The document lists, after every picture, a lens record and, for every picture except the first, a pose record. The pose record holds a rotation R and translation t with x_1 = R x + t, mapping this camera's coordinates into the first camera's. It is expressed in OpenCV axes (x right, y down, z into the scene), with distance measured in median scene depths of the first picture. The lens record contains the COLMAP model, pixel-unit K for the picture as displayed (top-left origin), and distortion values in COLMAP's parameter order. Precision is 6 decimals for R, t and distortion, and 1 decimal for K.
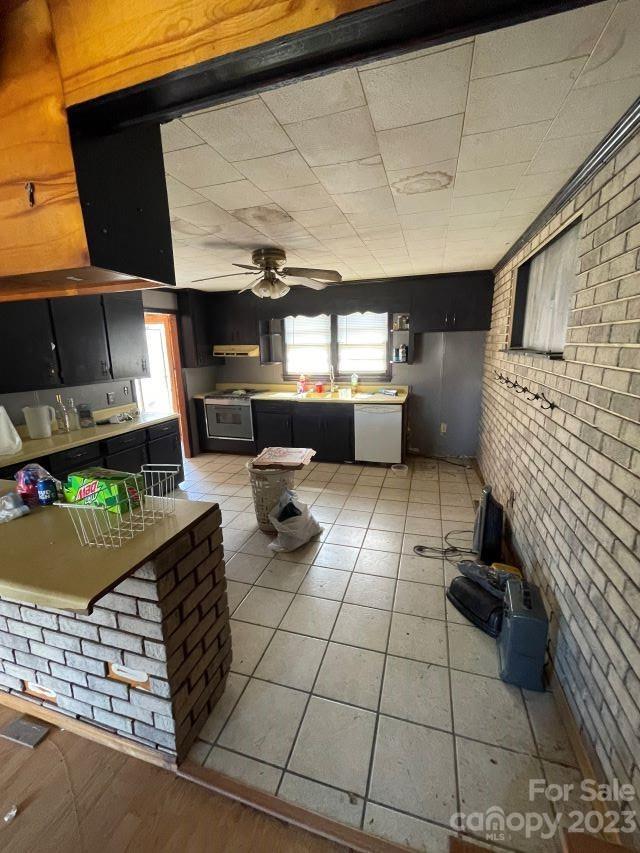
lens RADIAL K [[345.2, 0, 321.8], [0, 345.2, 423.3], [0, 0, 1]] dist [-0.009207, -0.000104]
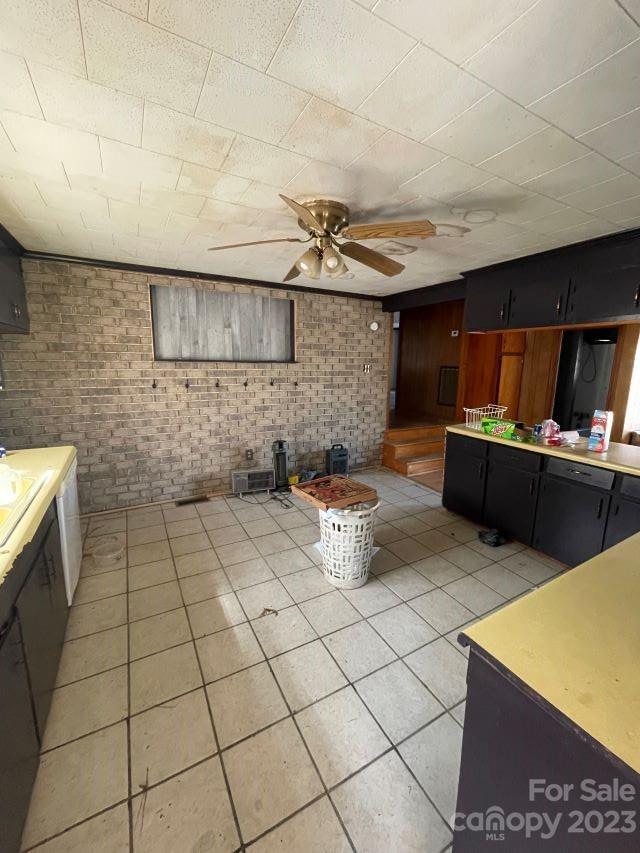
lens RADIAL K [[345.2, 0, 321.8], [0, 345.2, 423.0], [0, 0, 1]] dist [-0.009207, -0.000104]
pose [[-0.720826, -0.109268, 0.684449, -0.544933], [0.159391, 0.934898, 0.317113, -0.267139], [-0.674540, 0.337678, -0.656482, 1.320918]]
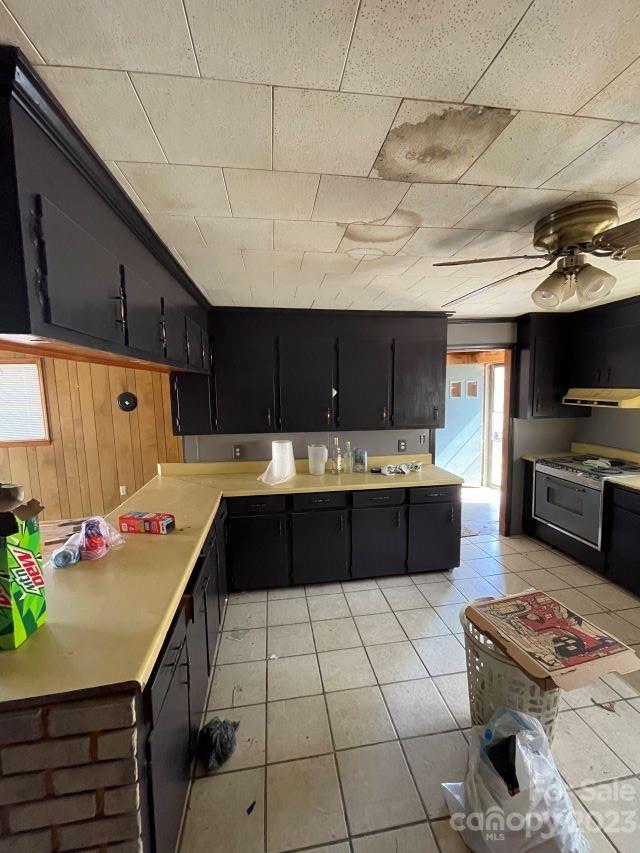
lens RADIAL K [[345.2, 0, 319.5], [0, 345.2, 426.9], [0, 0, 1]] dist [-0.009207, -0.000104]
pose [[0.424737, 0.105976, -0.899093, 0.143164], [-0.186902, 0.981995, 0.027454, -0.116639], [0.885814, 0.156382, 0.436897, 0.420921]]
